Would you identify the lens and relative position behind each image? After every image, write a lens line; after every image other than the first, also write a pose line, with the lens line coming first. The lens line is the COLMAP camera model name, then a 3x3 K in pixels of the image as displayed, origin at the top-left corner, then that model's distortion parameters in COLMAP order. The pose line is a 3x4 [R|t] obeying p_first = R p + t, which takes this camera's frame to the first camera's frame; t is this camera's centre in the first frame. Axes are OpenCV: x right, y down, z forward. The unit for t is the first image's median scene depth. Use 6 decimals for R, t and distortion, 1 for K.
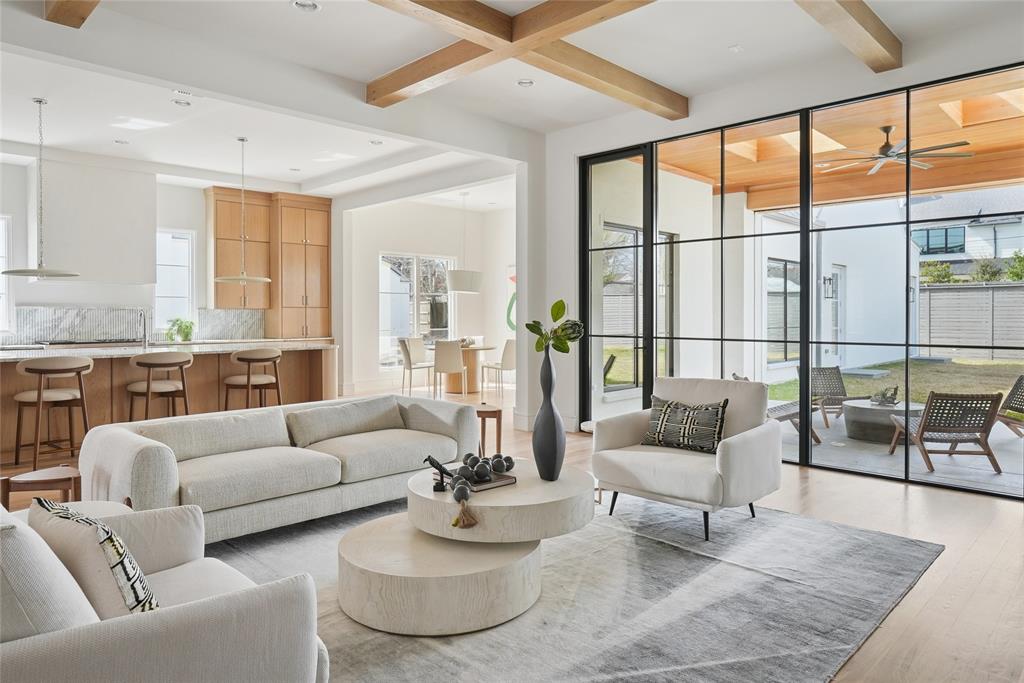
lens RADIAL K [[663.8, 0, 512.3], [0, 663.8, 315.9], [0, 0, 1]] dist [-0.004137, -0.001079]
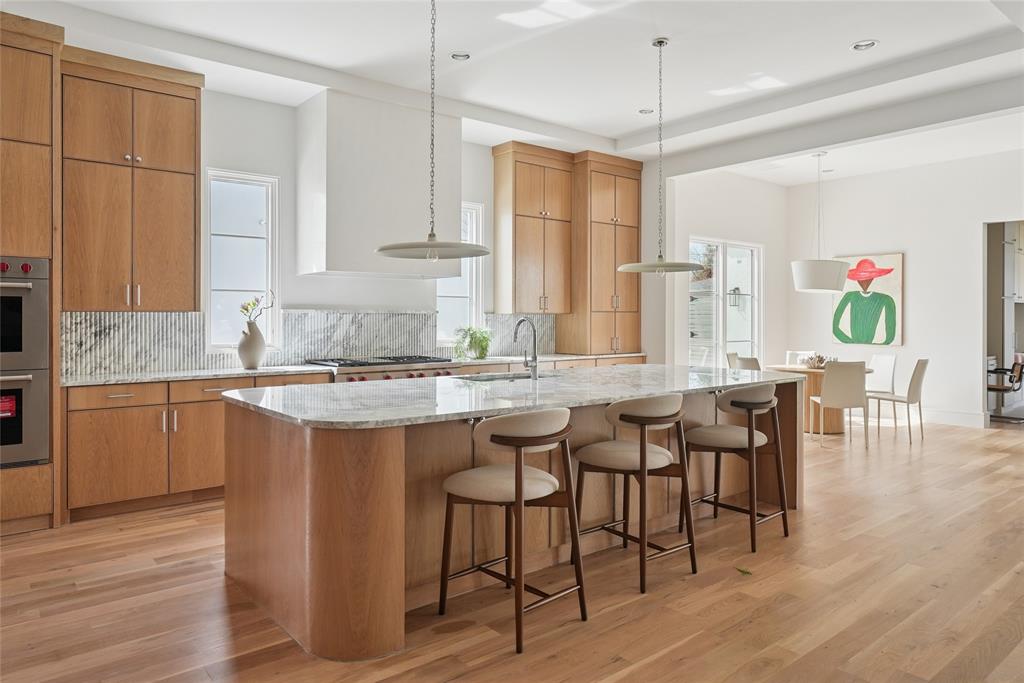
lens RADIAL K [[678.9, 0, 512.5], [0, 678.9, 317.9], [0, 0, 1]] dist [-0.006018, -0.001145]
pose [[0.995272, 0.005707, -0.096963, -0.361770], [-0.005790, 0.999983, -0.000572, -0.005206], [0.096958, 0.001130, 0.995288, 0.263437]]
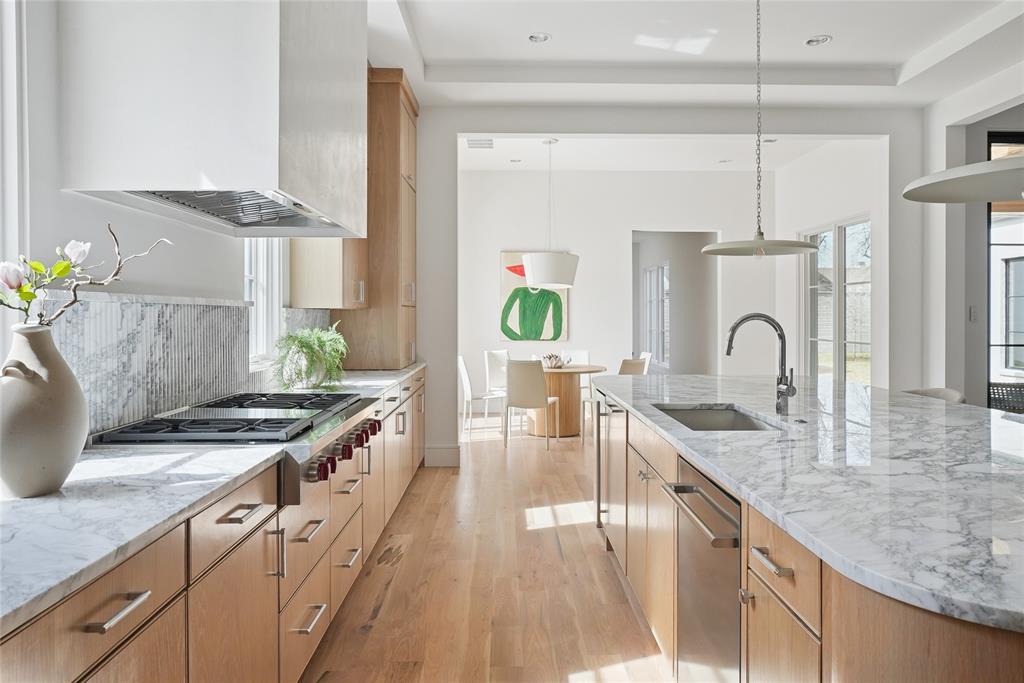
lens RADIAL K [[682.1, 0, 509.1], [0, 682.1, 319.2], [0, 0, 1]] dist [-0.046512, -0.000379]
pose [[0.701952, -0.001998, 0.712221, -0.653320], [0.000733, 0.999998, 0.002084, -0.003910], [-0.712224, -0.000940, 0.701952, 0.594925]]
